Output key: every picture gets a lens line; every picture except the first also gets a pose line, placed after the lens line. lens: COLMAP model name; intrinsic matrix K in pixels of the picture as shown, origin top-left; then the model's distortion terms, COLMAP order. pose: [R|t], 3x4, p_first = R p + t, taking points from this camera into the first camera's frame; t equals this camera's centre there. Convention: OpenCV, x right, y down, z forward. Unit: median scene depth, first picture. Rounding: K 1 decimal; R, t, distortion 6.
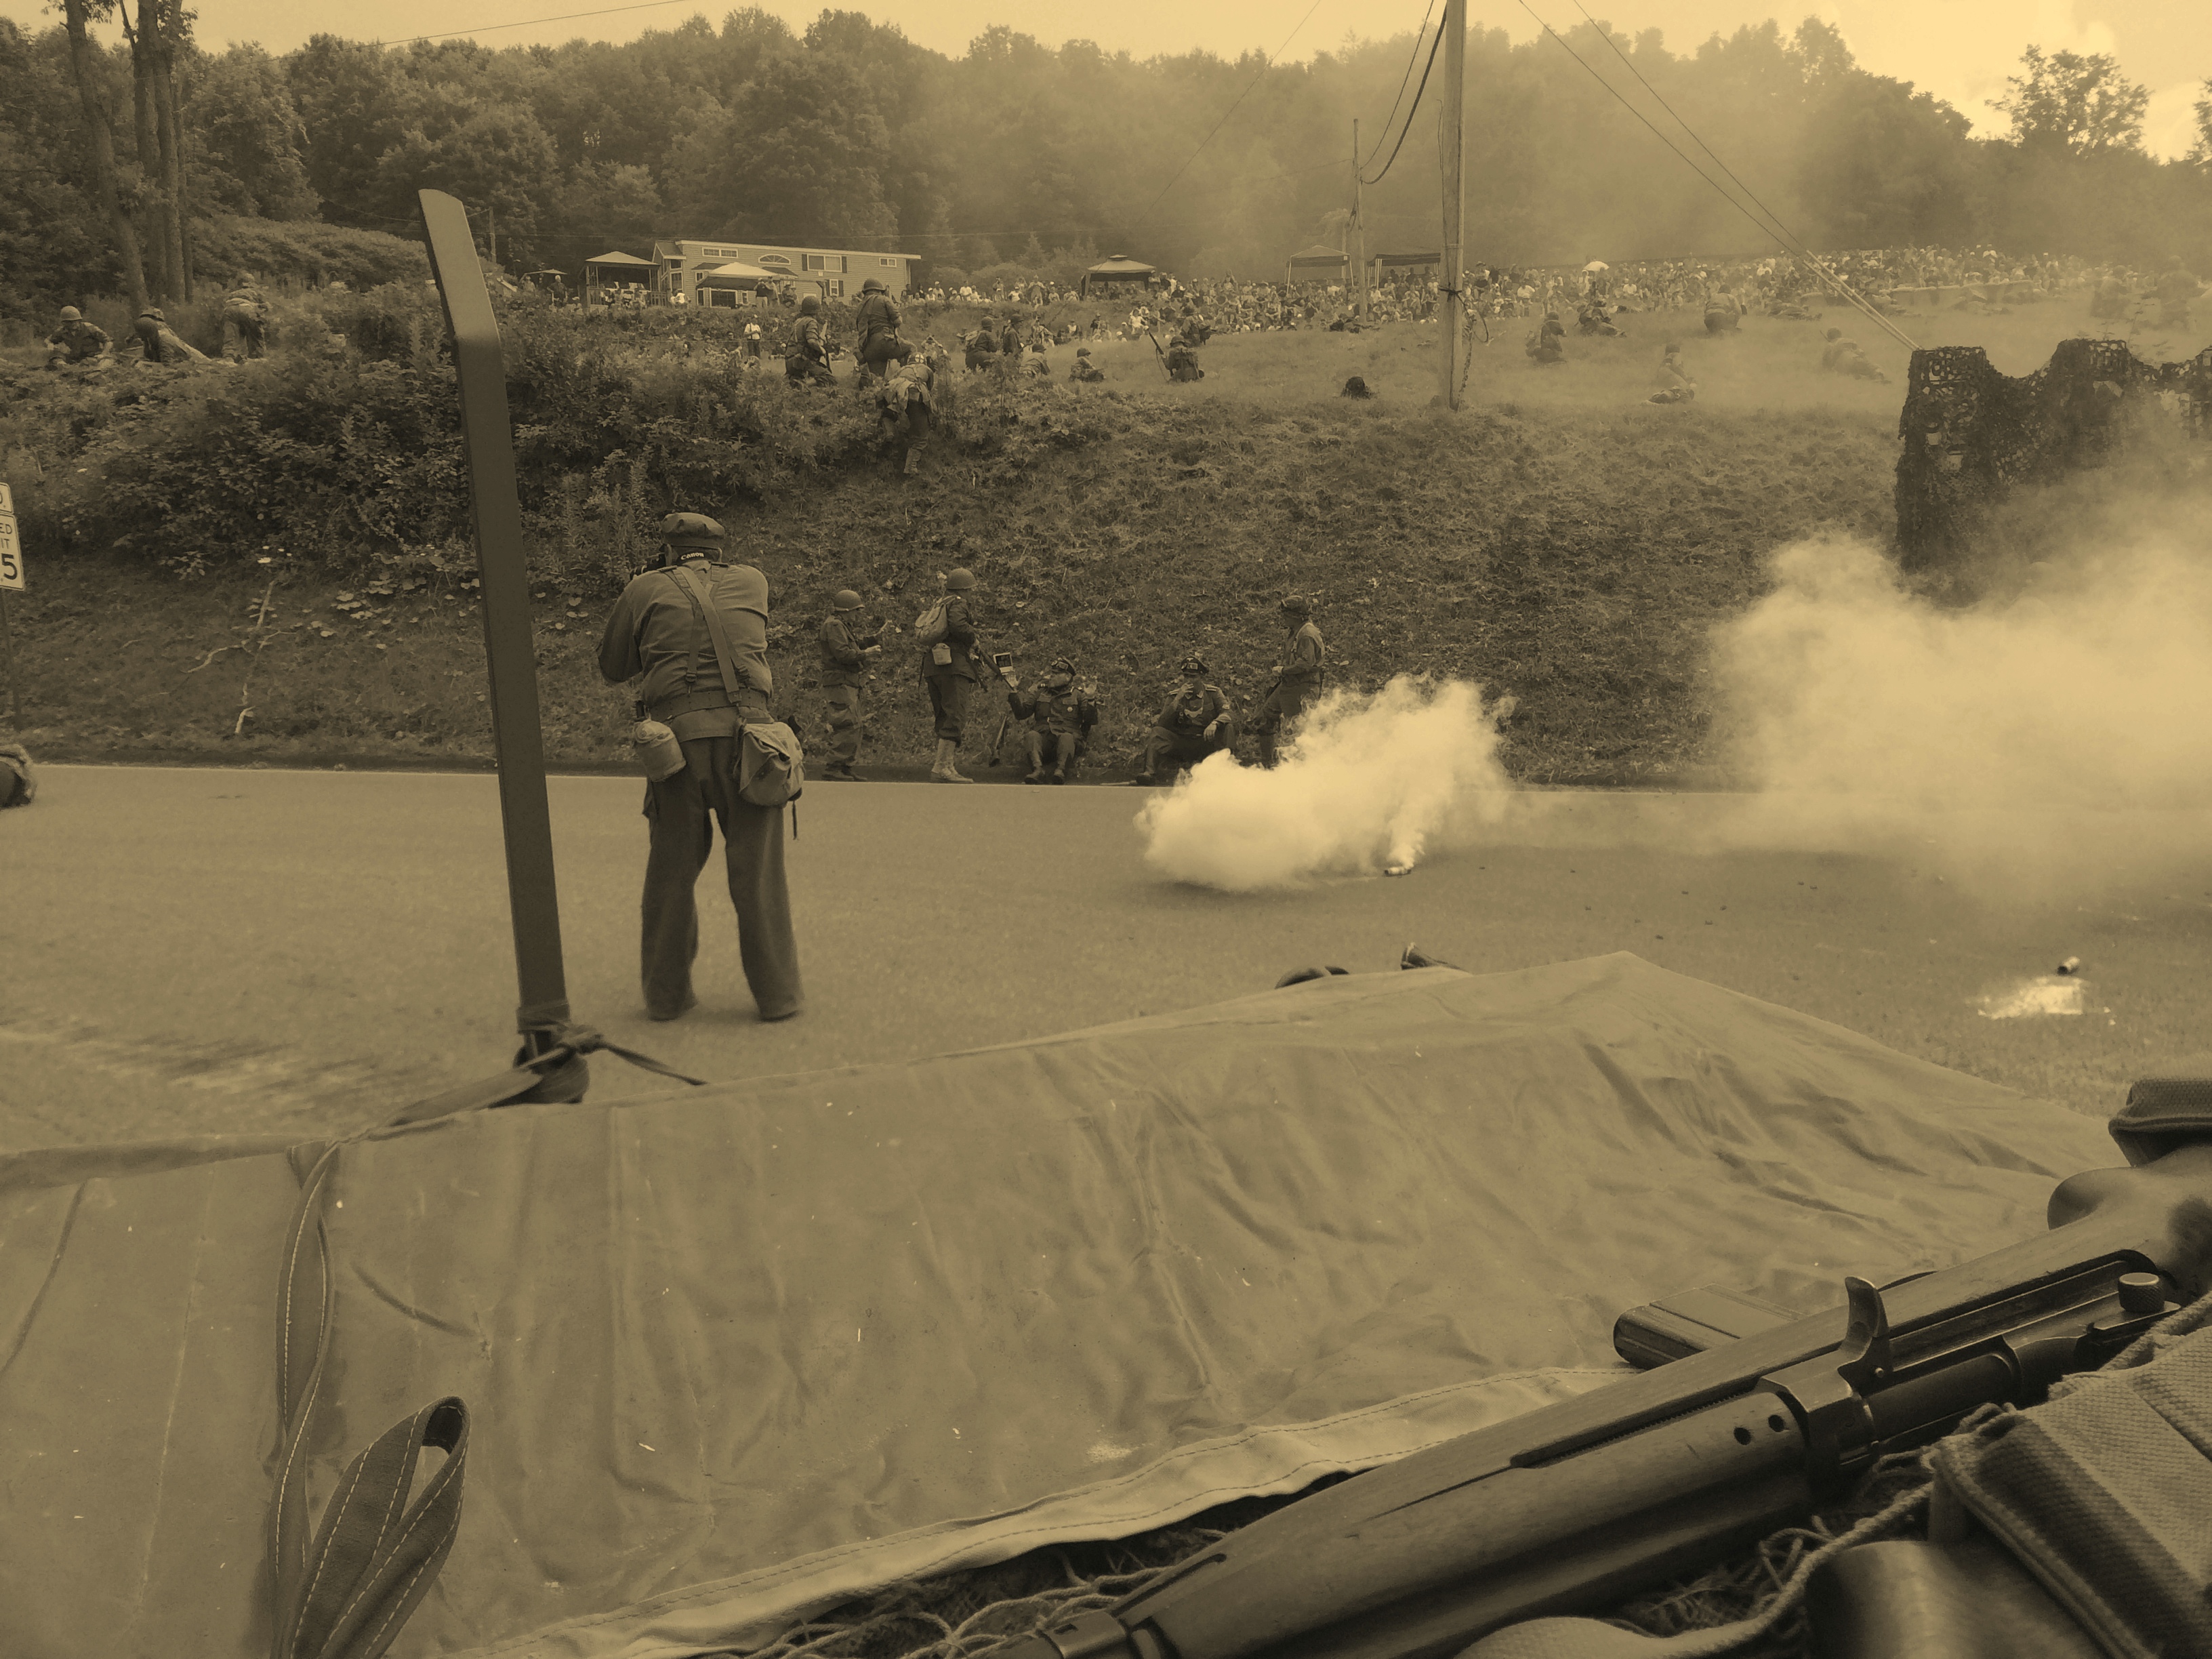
lens RADIAL K [[1976.1, 0, 1093.5], [0, 1976.1, 787.5], [0, 0, 1]] dist [0.137761, -0.202022]
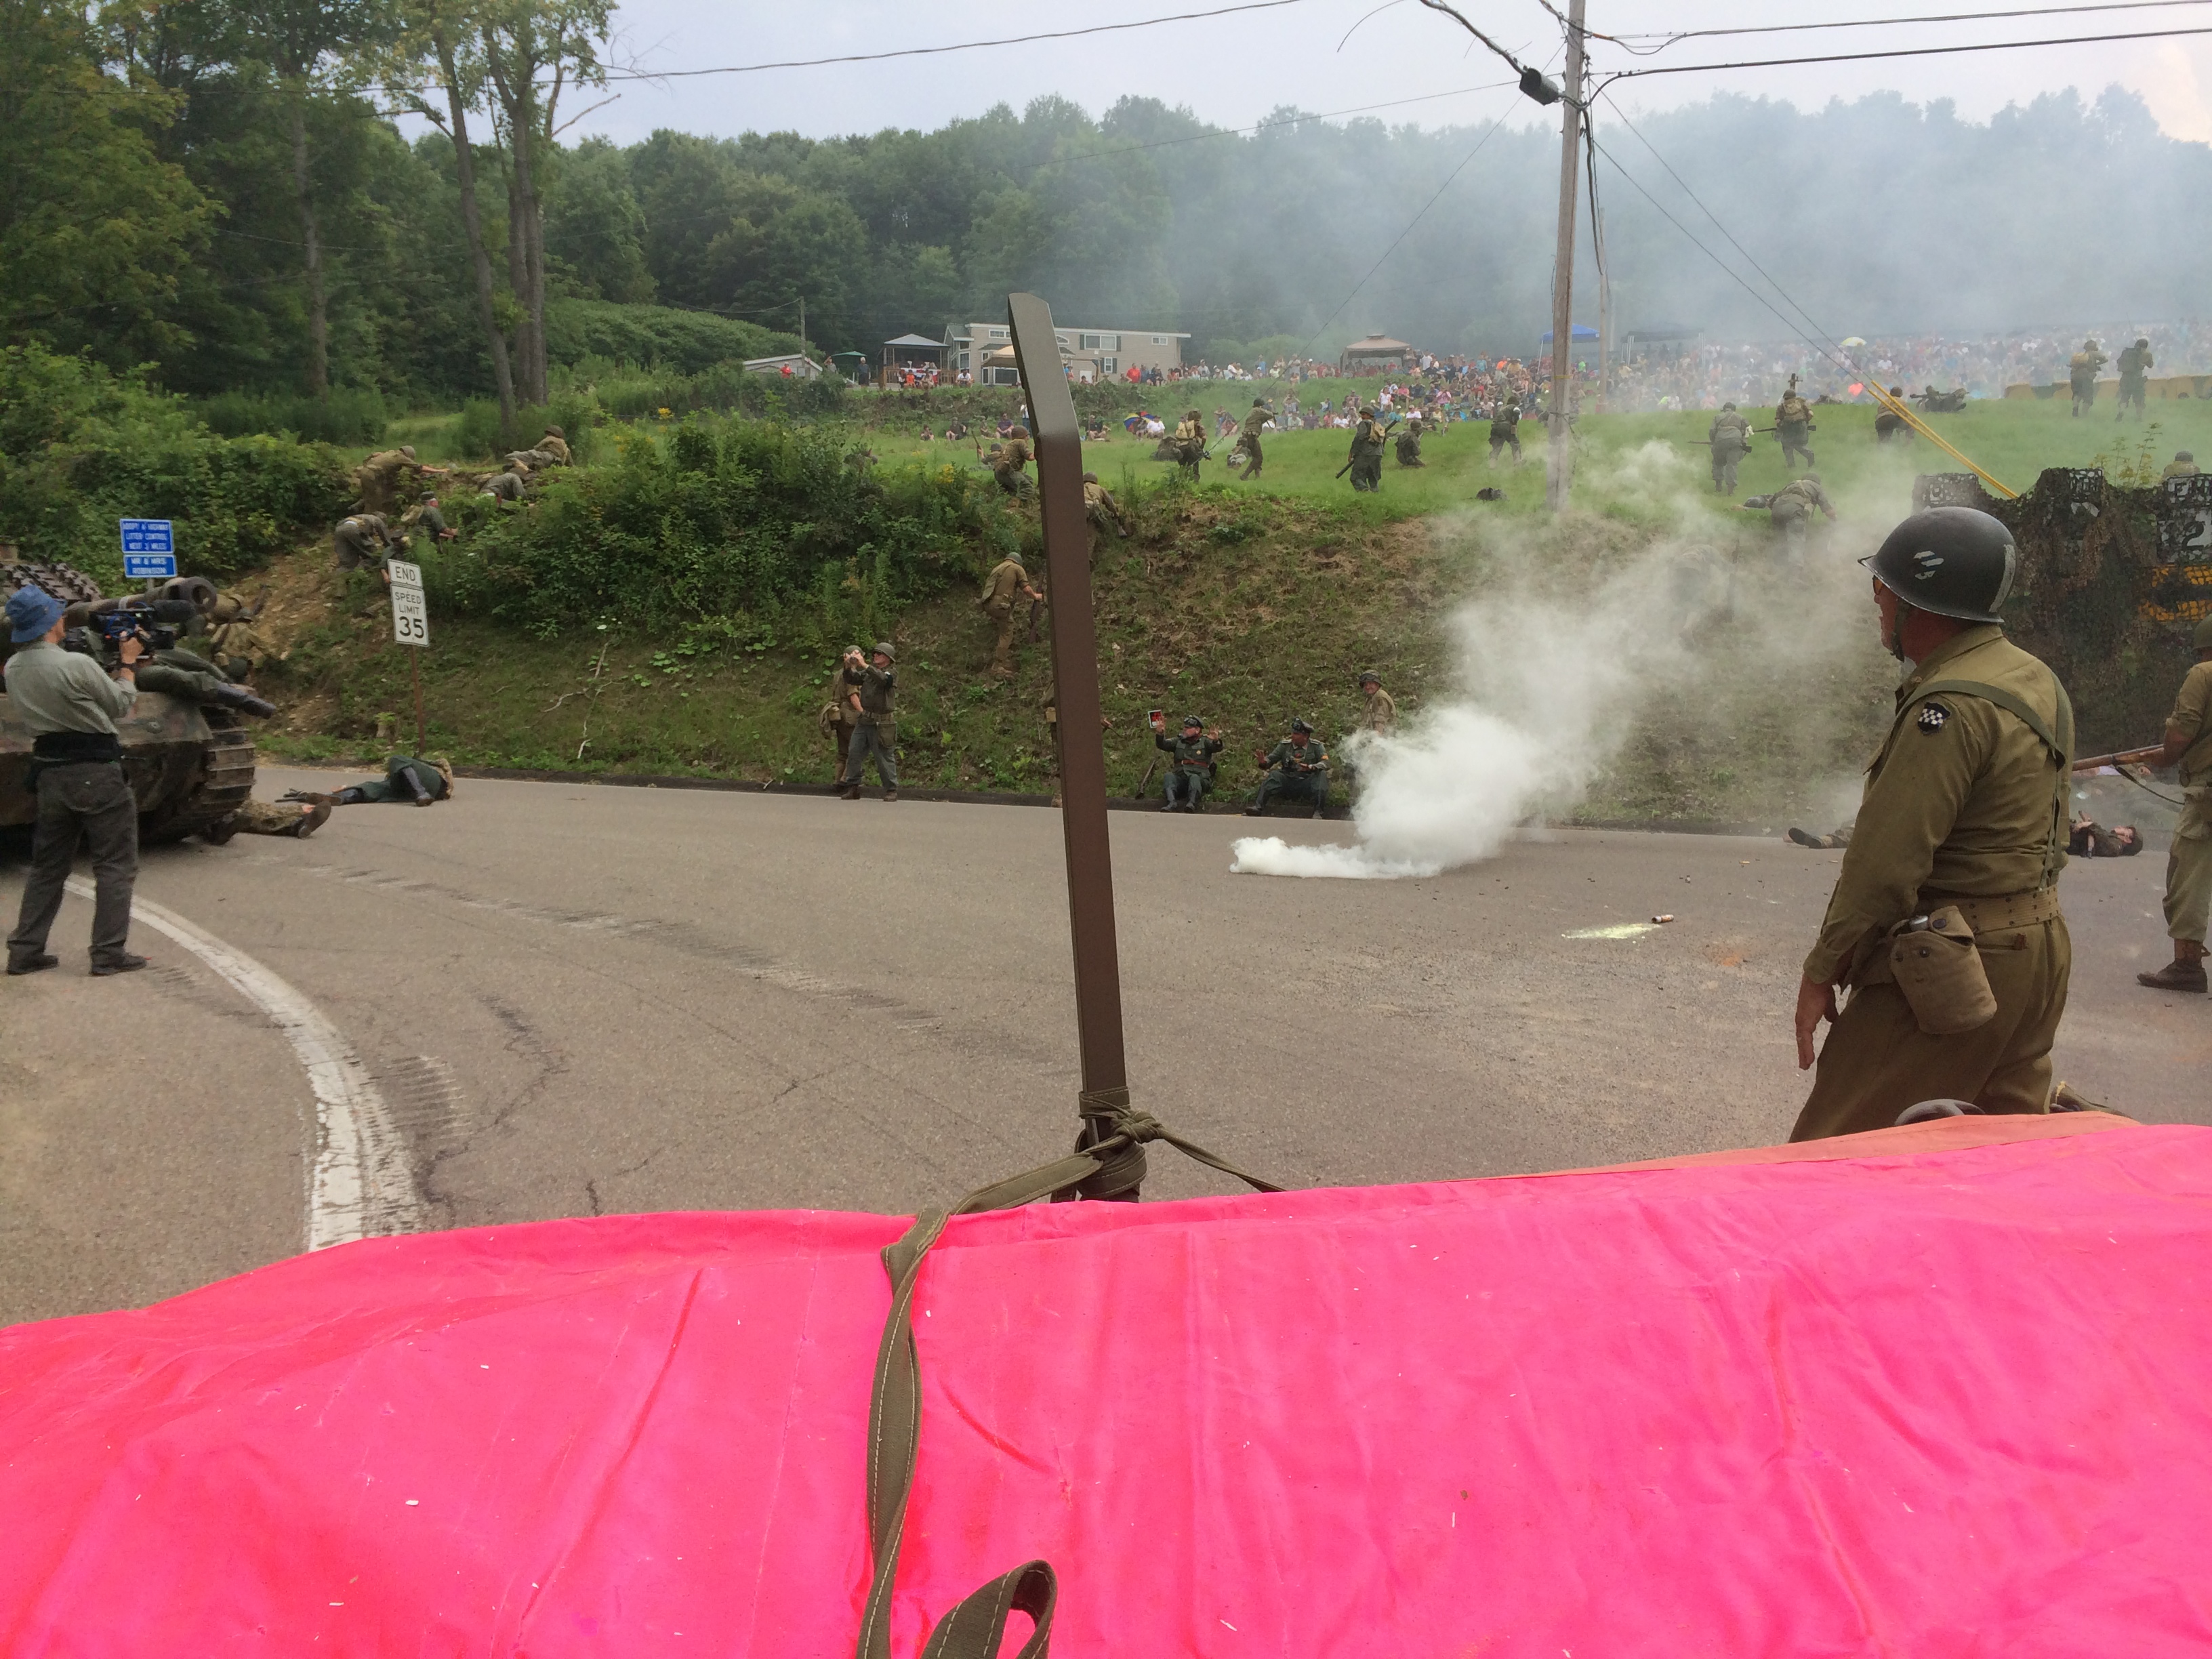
lens RADIAL K [[1962.0, 0, 1082.0], [0, 1962.0, 817.9], [0, 0, 1]] dist [0.118605, -0.180629]
pose [[0.988932, 0.031295, -0.145028, 0.079445], [-0.033091, 0.999402, -0.009991, 0.012387], [0.144629, 0.014680, 0.989377, -0.204516]]
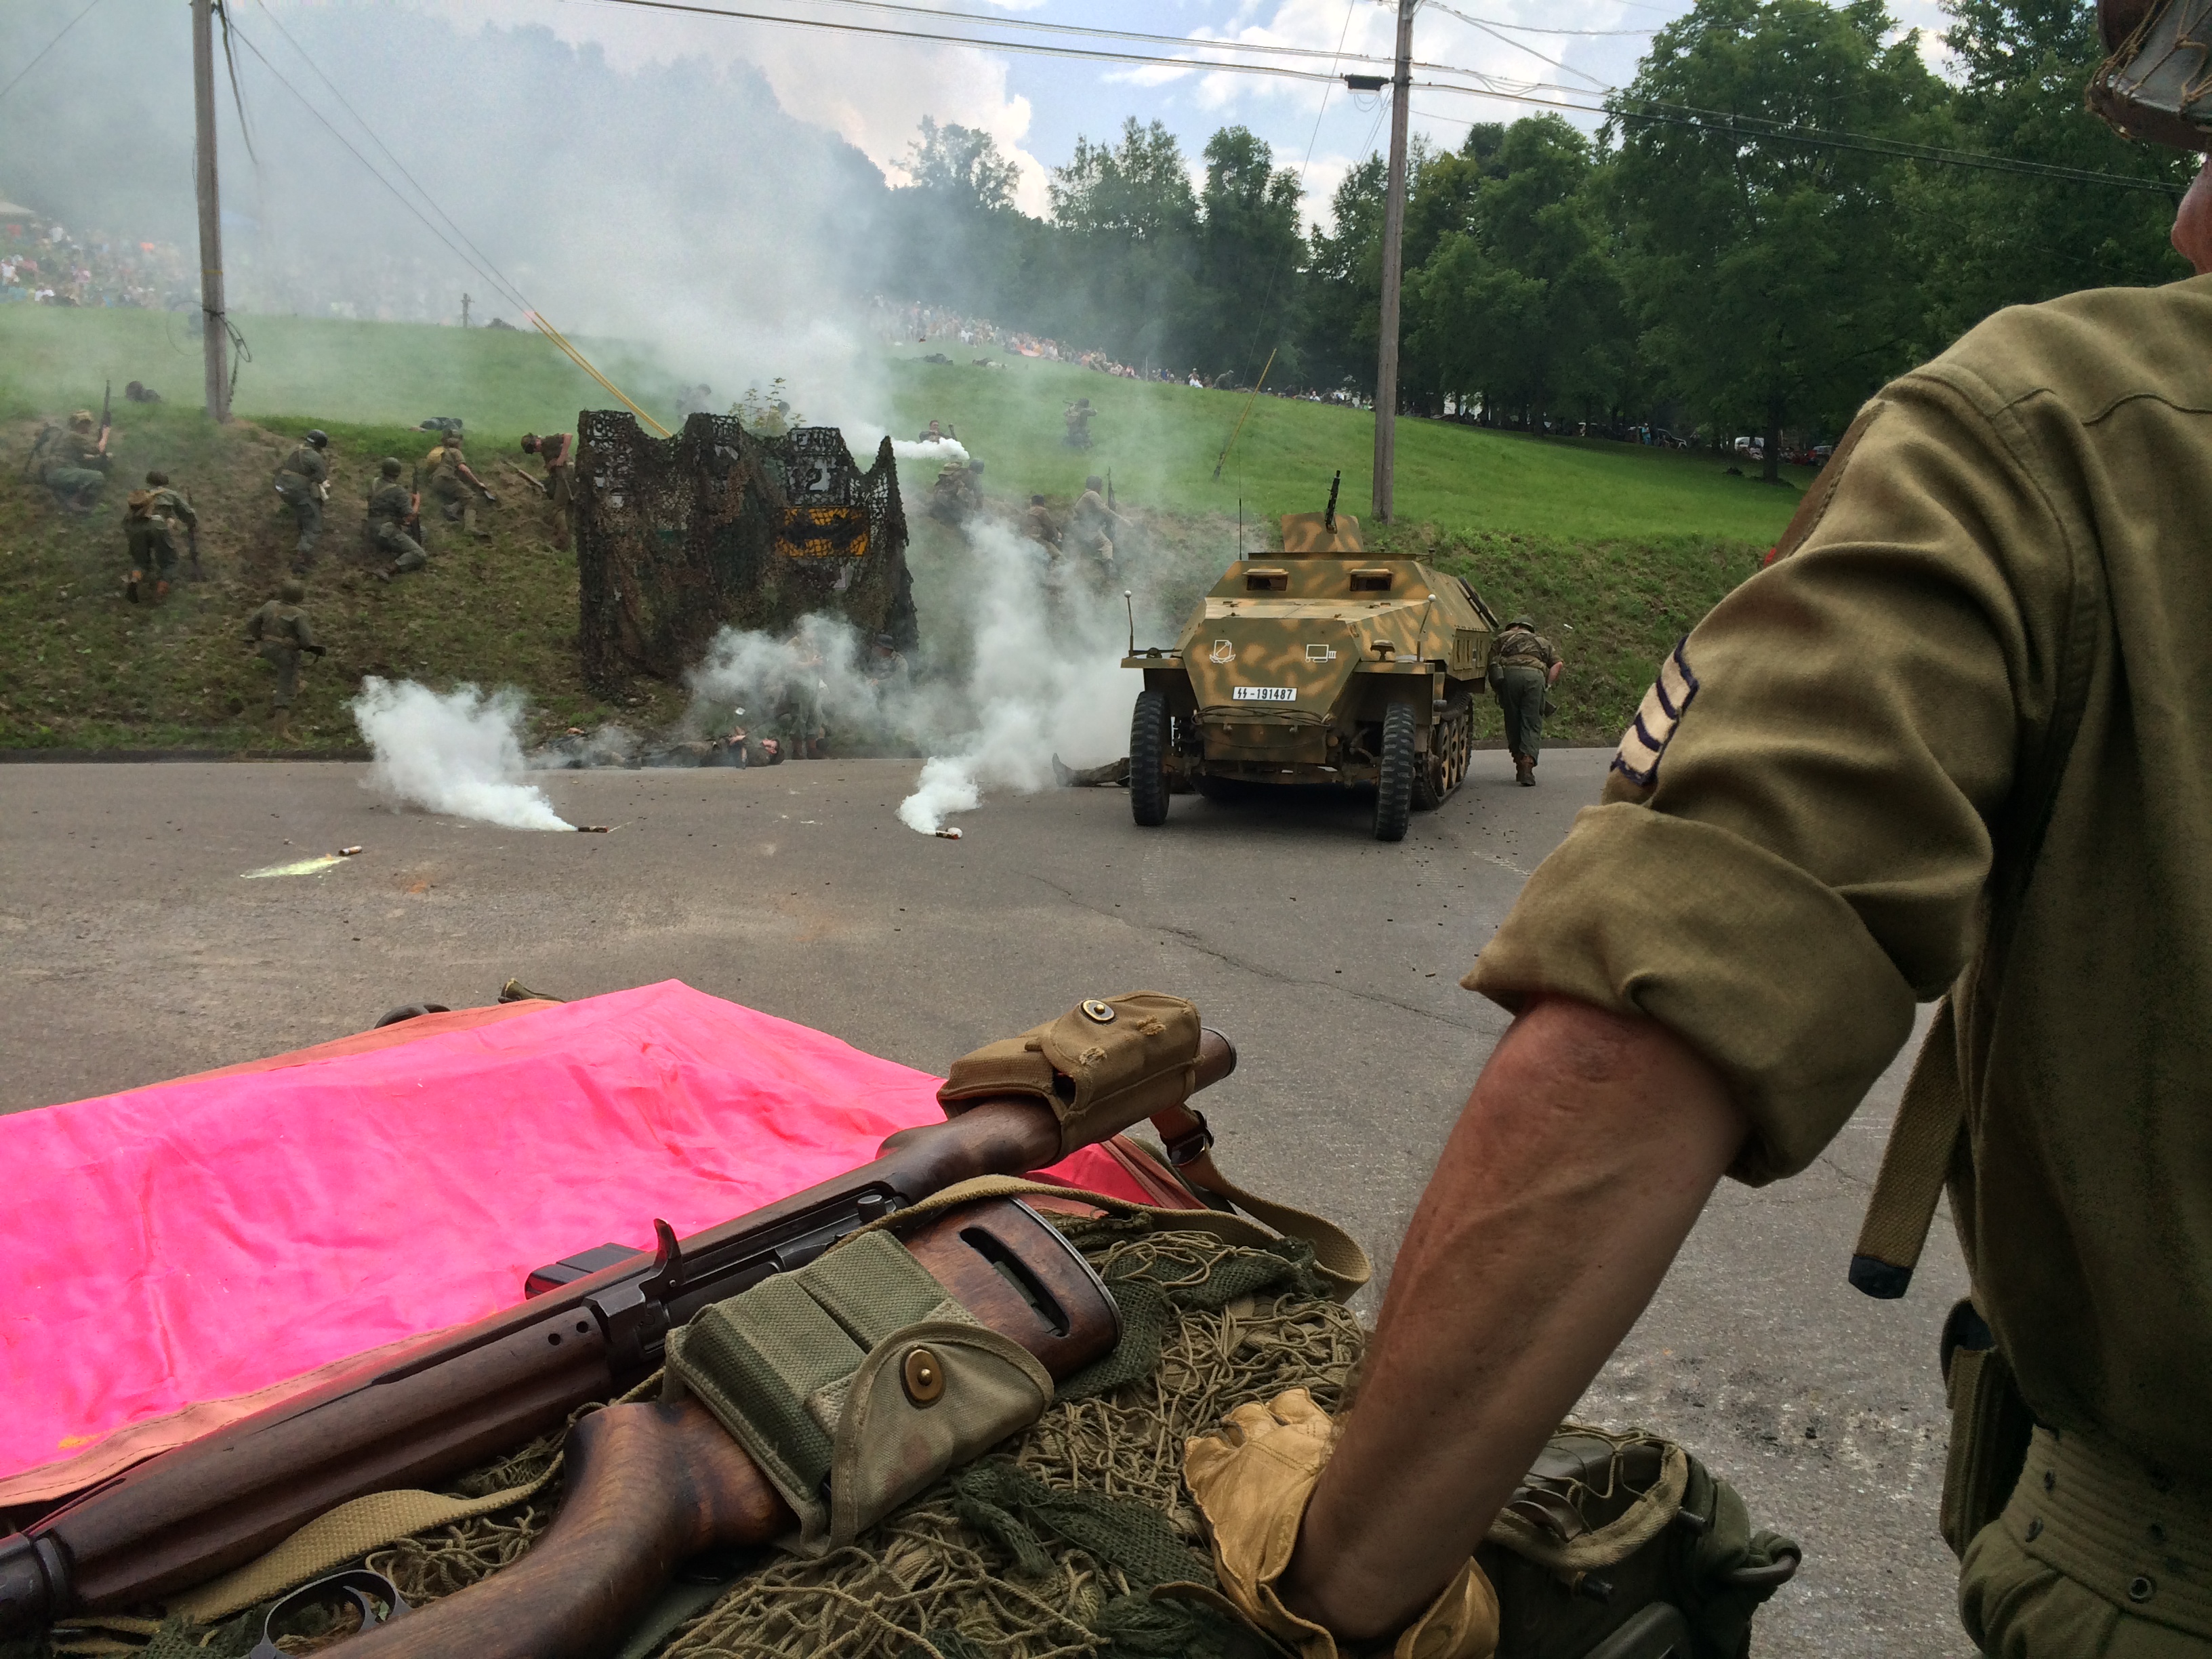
lens RADIAL K [[1982.8, 0, 1151.6], [0, 1982.8, 832.0], [0, 0, 1]] dist [0.068970, -0.125523]
pose [[0.871635, -0.030637, 0.489197, 0.085358], [0.017597, 0.999357, 0.031232, 0.011038], [-0.489839, -0.018615, 0.871614, -0.222861]]
